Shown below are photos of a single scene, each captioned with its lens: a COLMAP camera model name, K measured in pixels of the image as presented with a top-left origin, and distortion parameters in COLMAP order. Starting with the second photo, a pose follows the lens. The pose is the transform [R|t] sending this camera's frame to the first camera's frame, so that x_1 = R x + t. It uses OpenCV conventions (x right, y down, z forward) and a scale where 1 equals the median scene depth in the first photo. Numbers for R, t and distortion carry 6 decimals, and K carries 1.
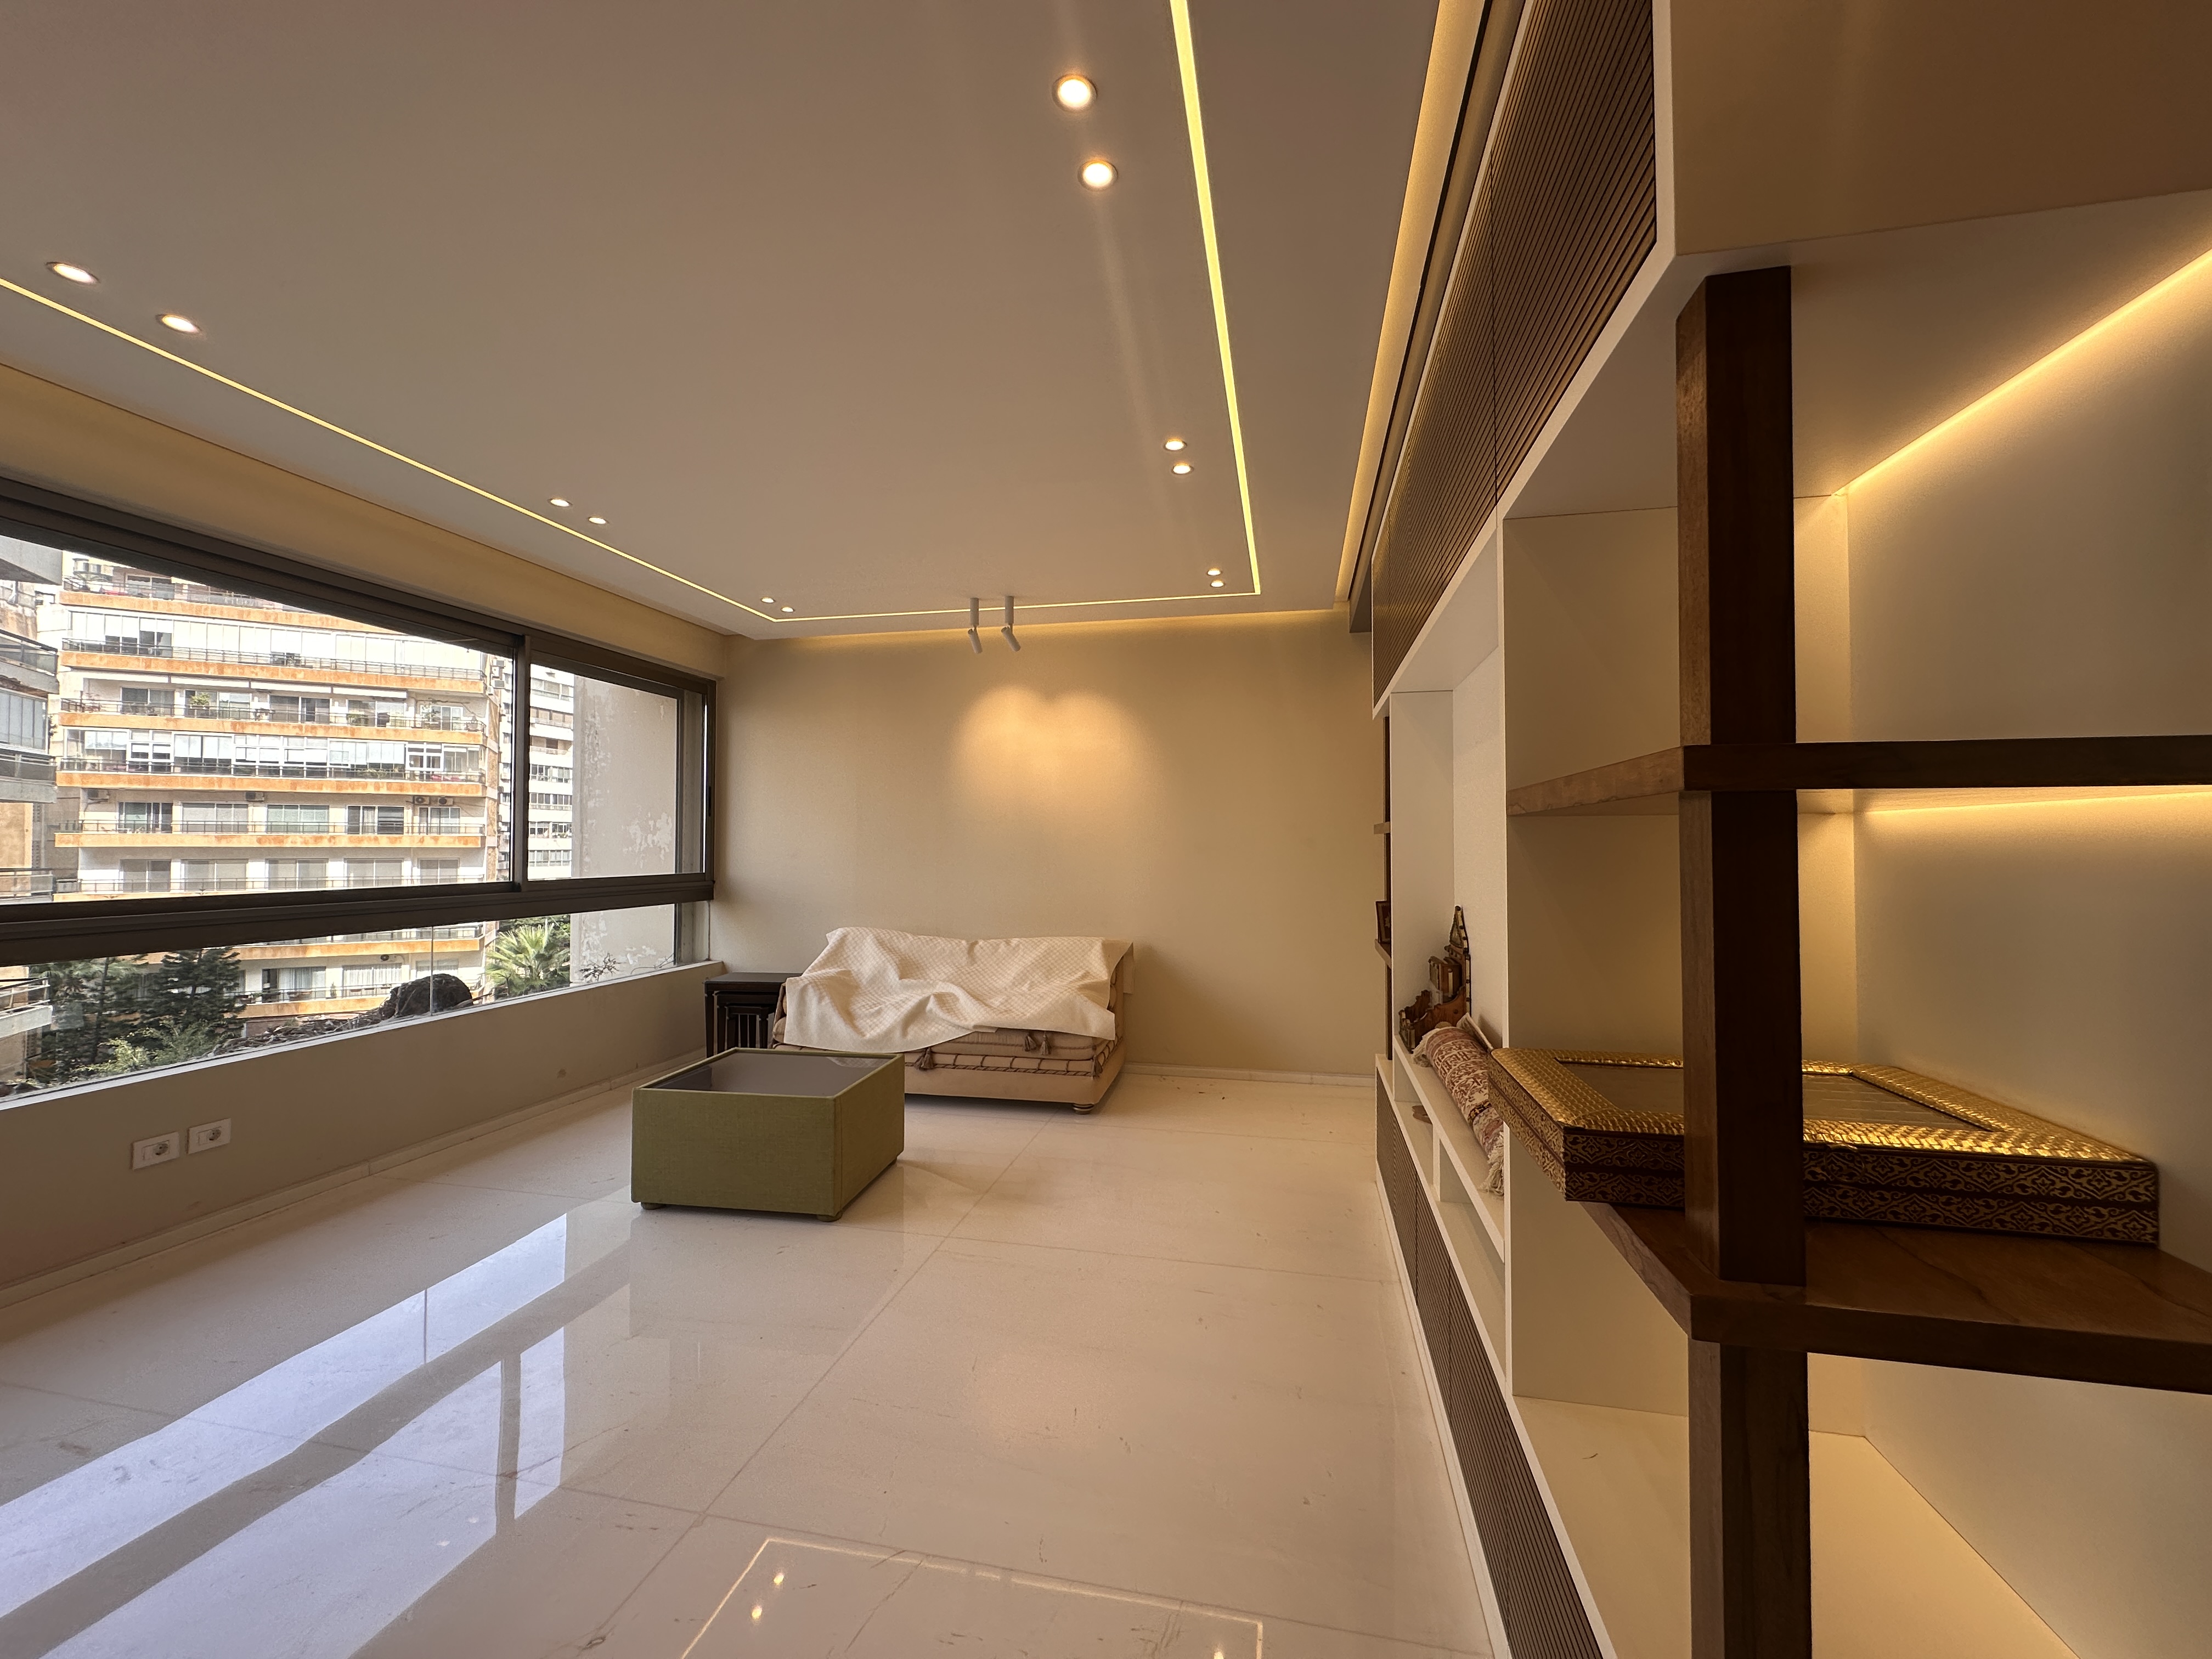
lens RADIAL K [[883.3, 0, 1105.6], [0, 883.3, 834.3], [0, 0, 1]] dist [-0.000752, 0.000603]
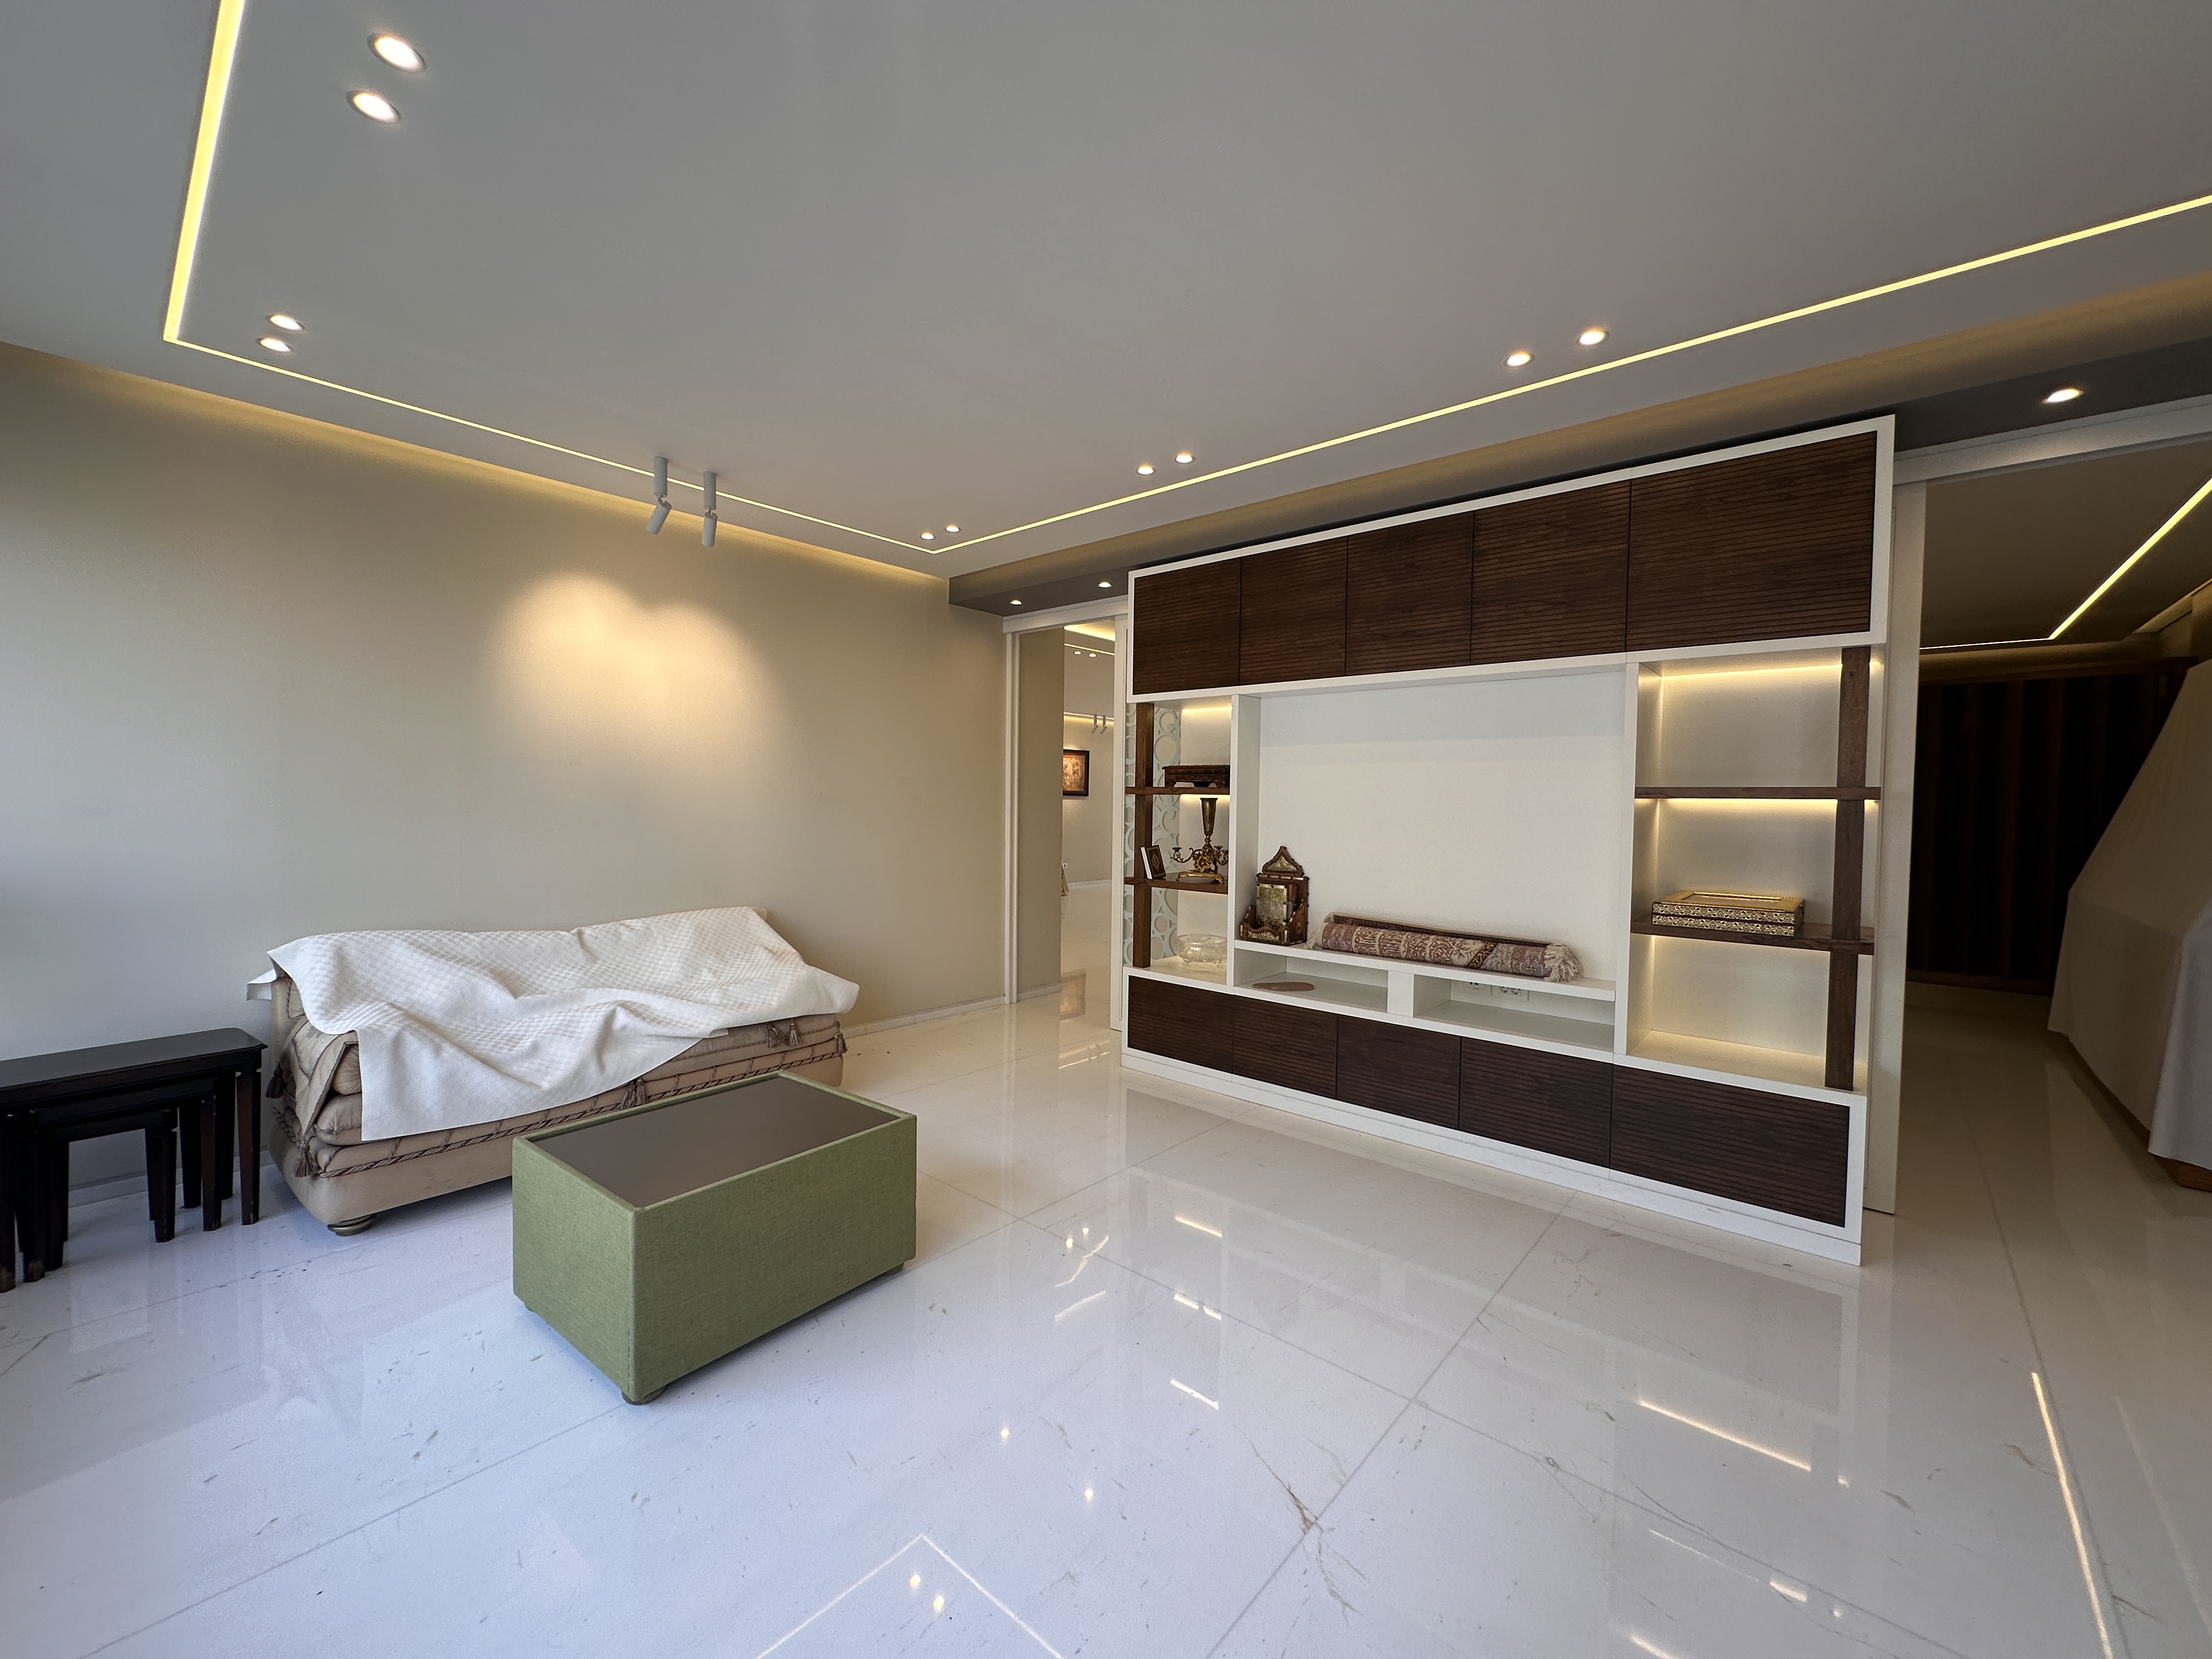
lens RADIAL K [[883.3, 0, 1104.0], [0, 883.3, 826.8], [0, 0, 1]] dist [-0.000752, 0.000603]
pose [[0.487167, -0.018689, 0.873109, -0.639450], [-0.027628, 0.998941, 0.036798, -0.000207], [-0.872872, -0.042049, 0.486135, 0.323727]]
